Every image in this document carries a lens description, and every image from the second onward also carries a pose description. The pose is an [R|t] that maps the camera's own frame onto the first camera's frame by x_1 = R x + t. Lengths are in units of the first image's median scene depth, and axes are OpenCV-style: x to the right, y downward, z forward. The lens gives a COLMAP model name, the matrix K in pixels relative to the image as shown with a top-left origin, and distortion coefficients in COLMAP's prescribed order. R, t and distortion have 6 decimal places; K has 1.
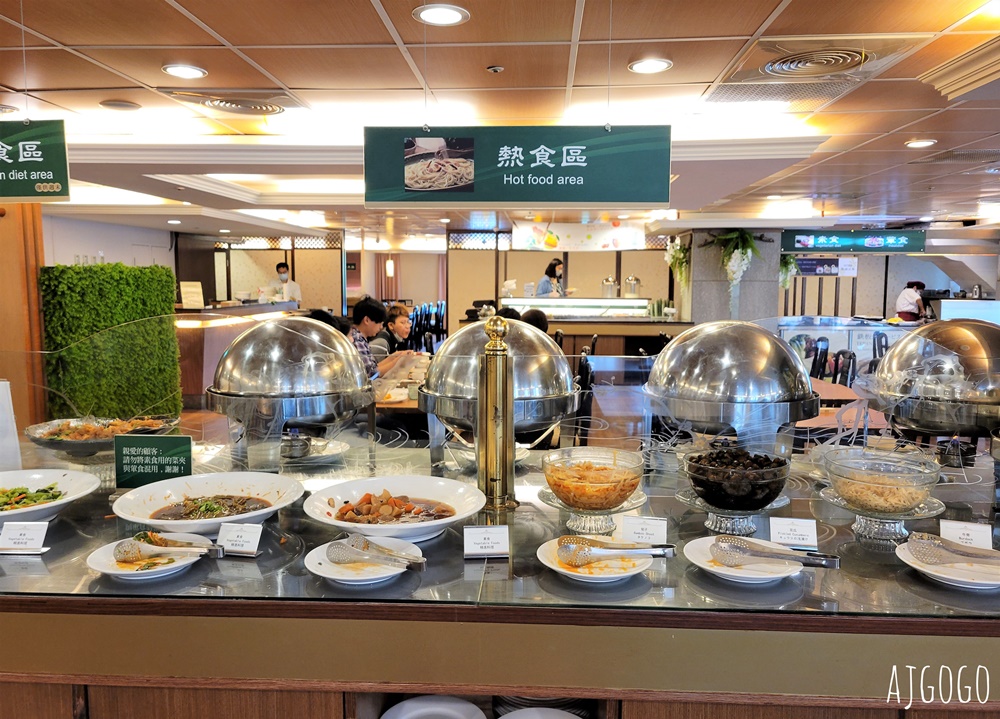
lens RADIAL K [[839.5, 0, 500.0], [0, 839.5, 359.5], [0, 0, 1]] dist [0.070370, 0.000430]
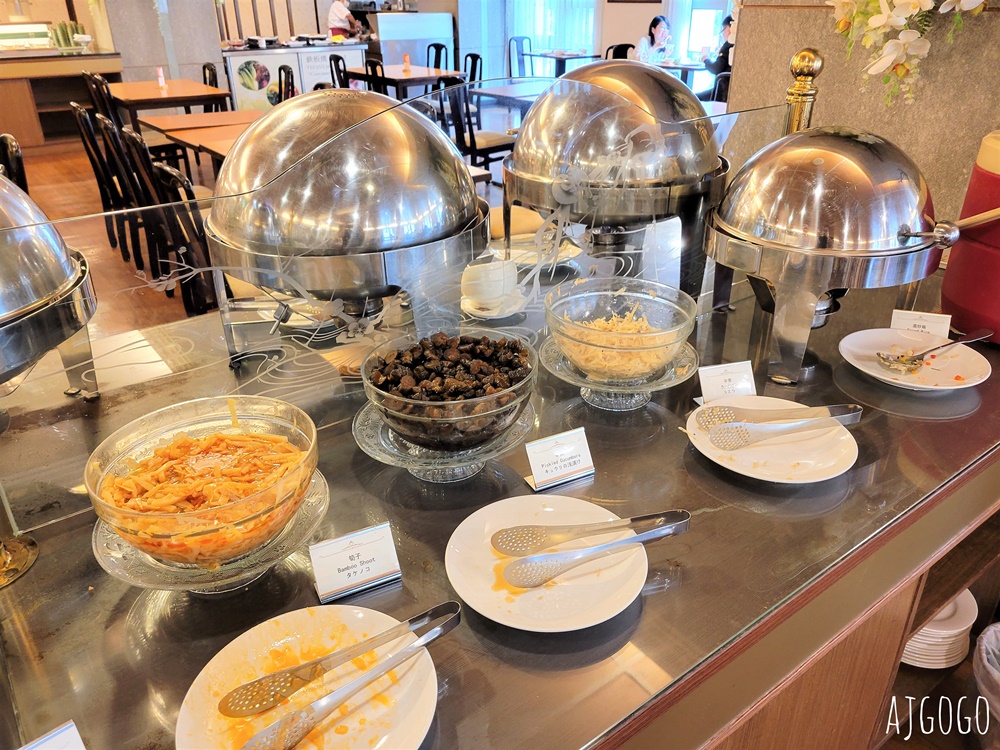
lens RADIAL K [[758.5, 0, 500.0], [0, 758.5, 375.0], [0, 0, 1]] dist [0.027344, -0.004661]
pose [[0.765764, -0.305492, 0.565932, 0.001560], [0.077104, 0.917240, 0.390801, -0.020423], [-0.638483, -0.255626, 0.725944, 0.162753]]
